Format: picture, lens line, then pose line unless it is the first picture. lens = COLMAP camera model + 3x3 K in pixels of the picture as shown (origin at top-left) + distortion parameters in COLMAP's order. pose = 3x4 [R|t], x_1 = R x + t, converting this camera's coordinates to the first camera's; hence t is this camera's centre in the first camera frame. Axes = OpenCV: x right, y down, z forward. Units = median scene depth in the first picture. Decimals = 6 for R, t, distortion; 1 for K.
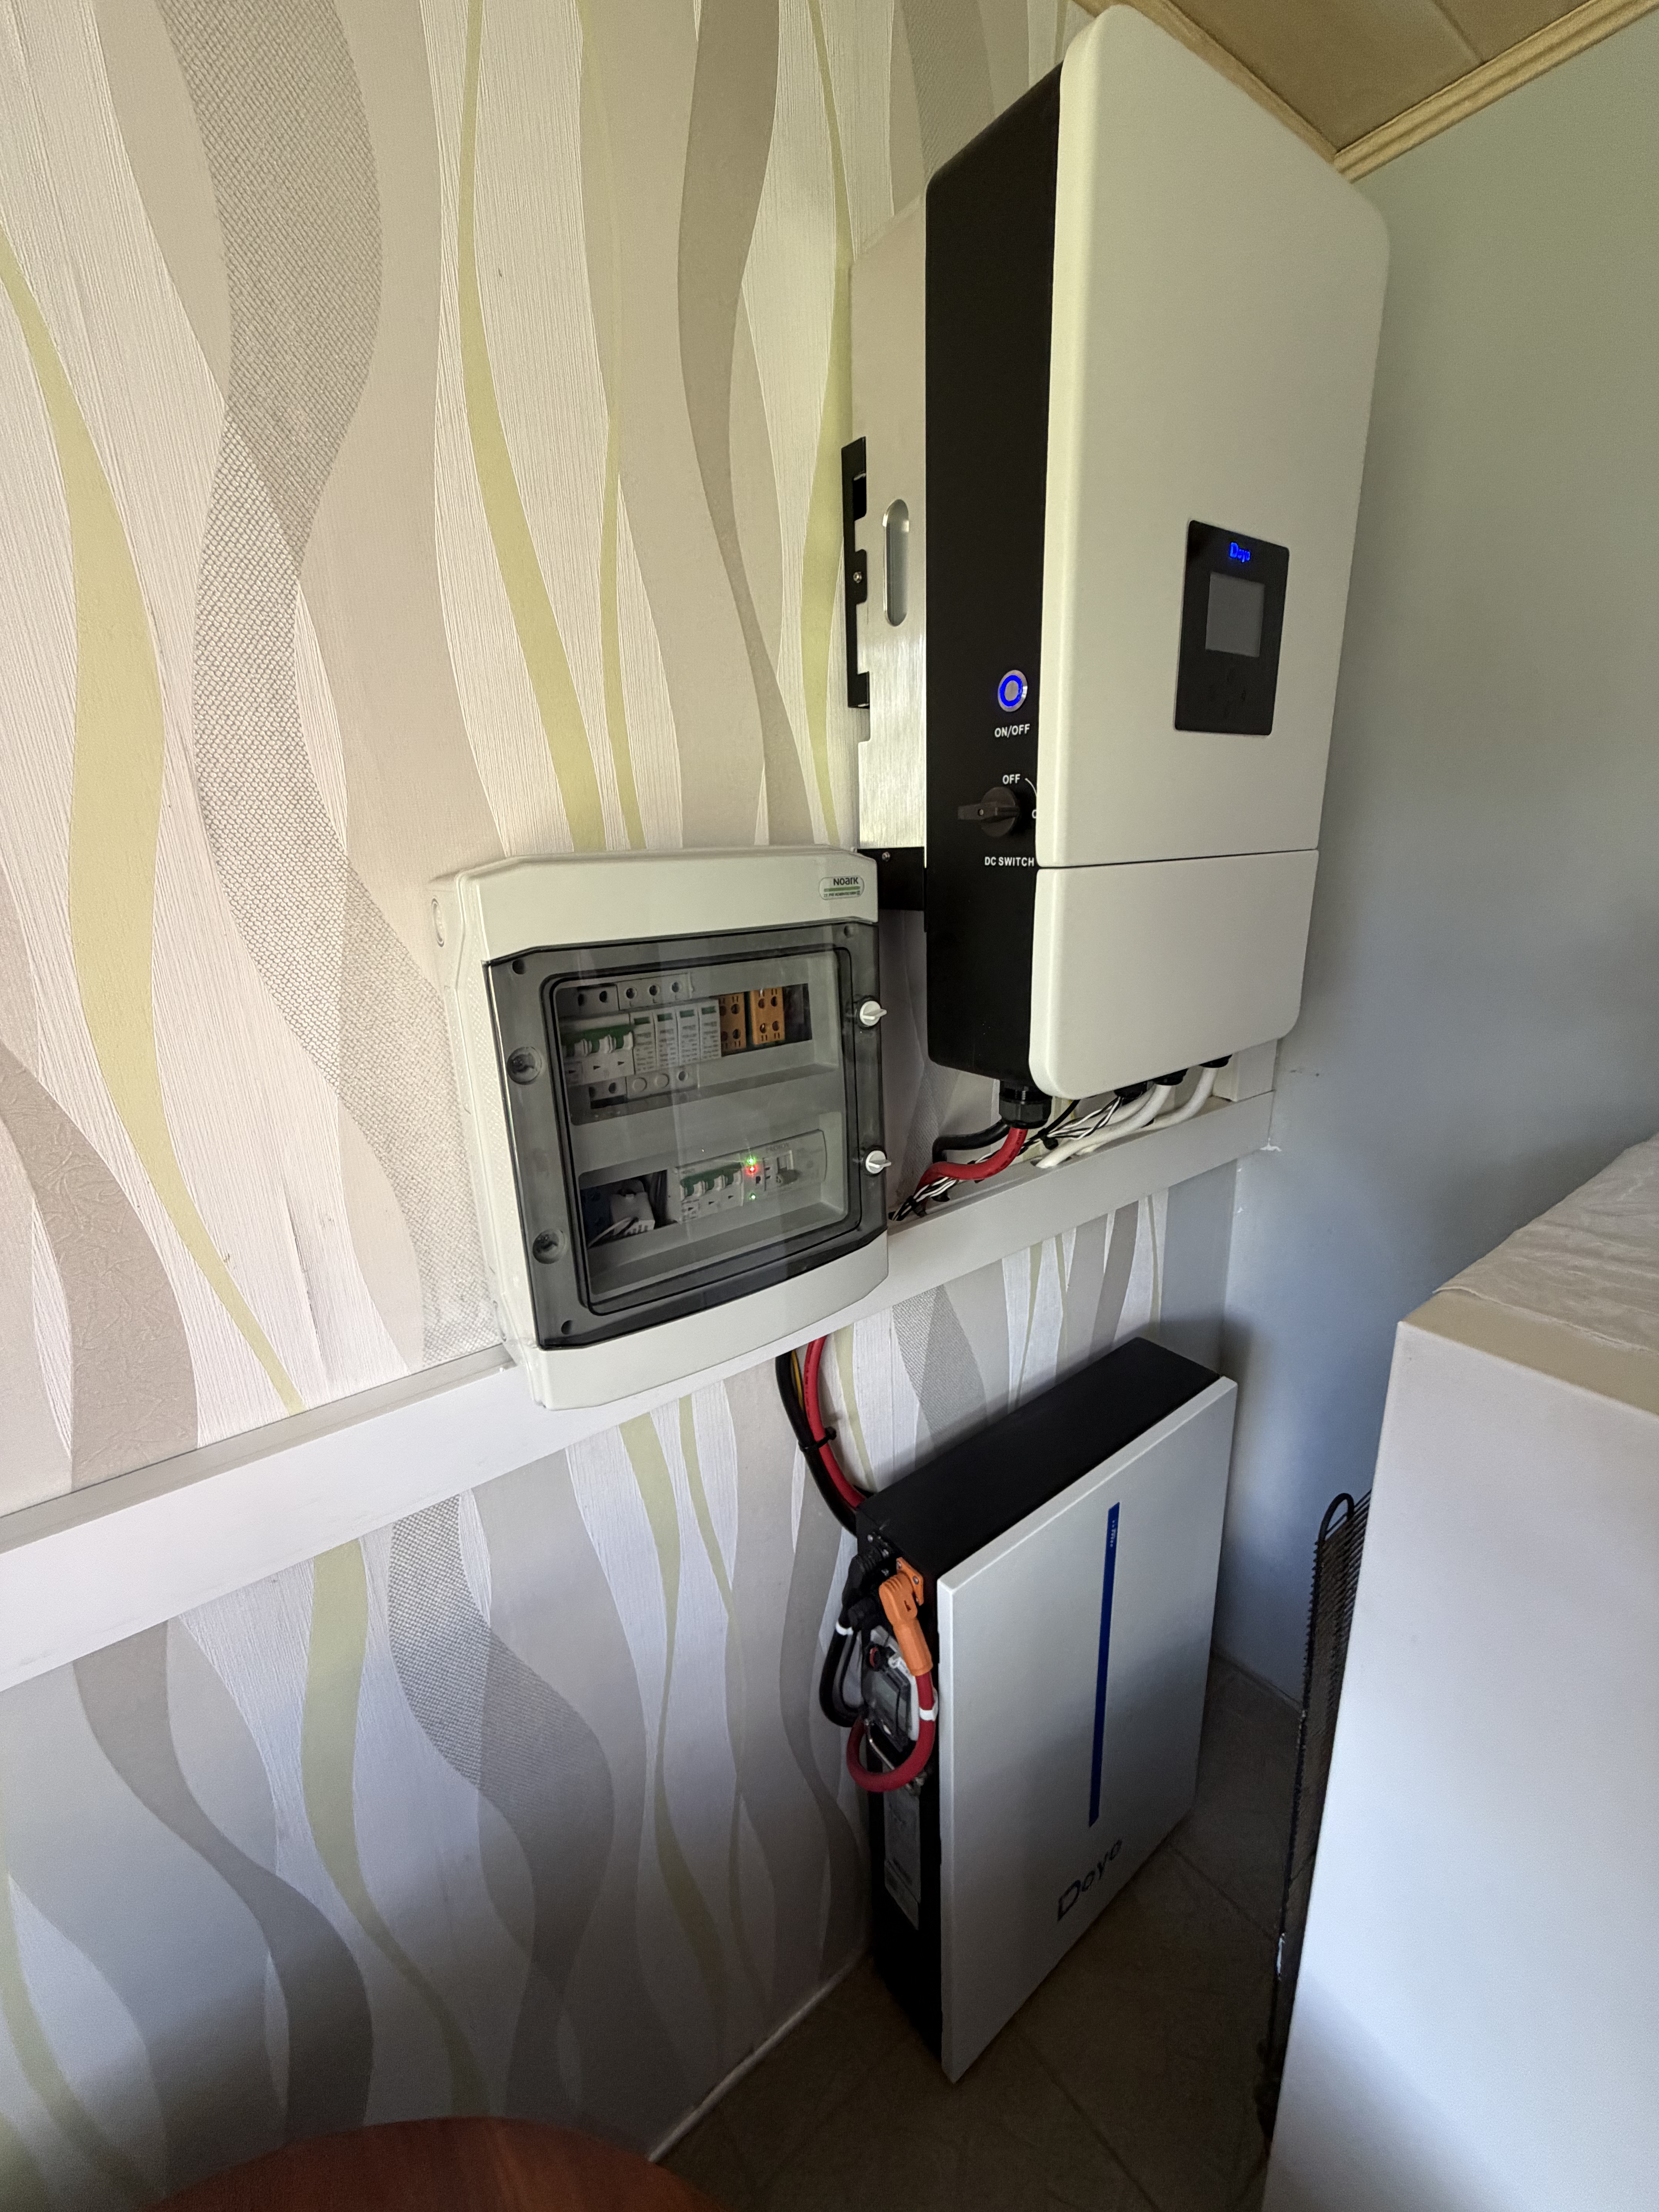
lens RADIAL K [[887.1, 0, 833.2], [0, 887.1, 1112.0], [0, 0, 1]] dist [0.000311, 0.000003]
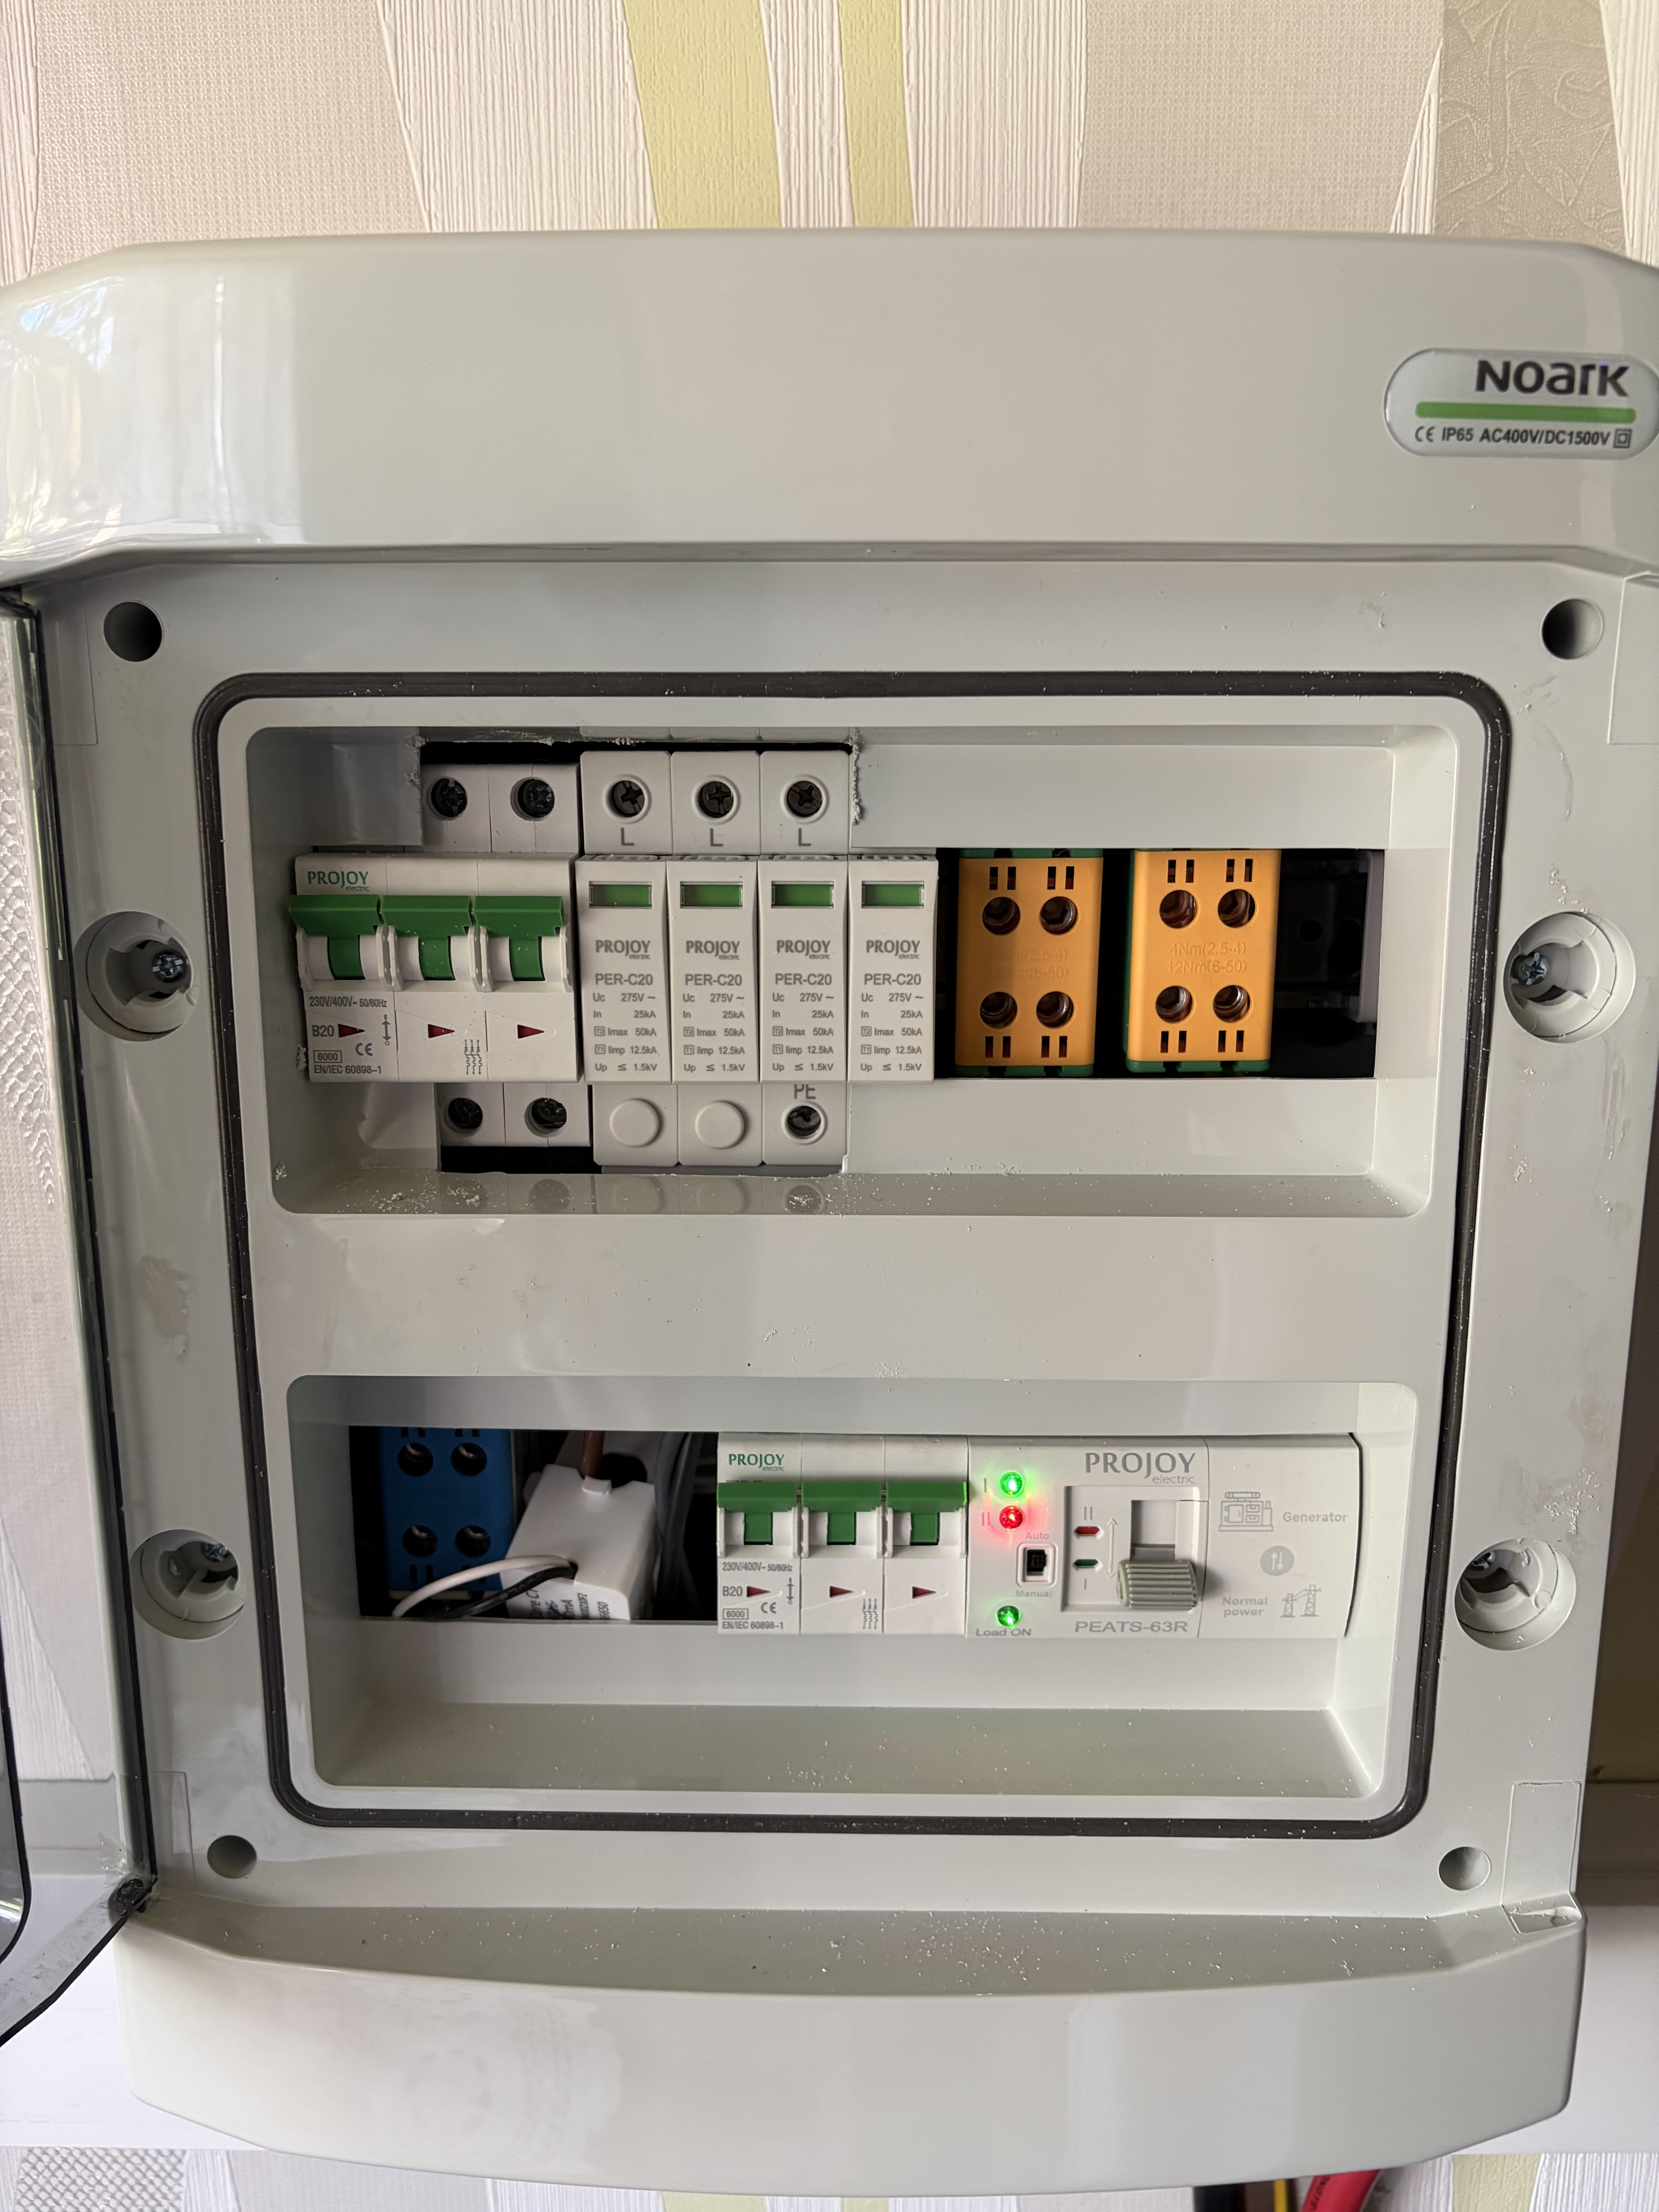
lens RADIAL K [[1674.5, 0, 826.3], [0, 1674.5, 1095.6], [0, 0, 1]] dist [0.036962, -0.044839]
pose [[0.791432, 0.167788, -0.587778, 0.142882], [-0.198924, 0.979943, 0.011889, -0.055350], [0.577984, 0.107513, 0.808935, 0.567254]]
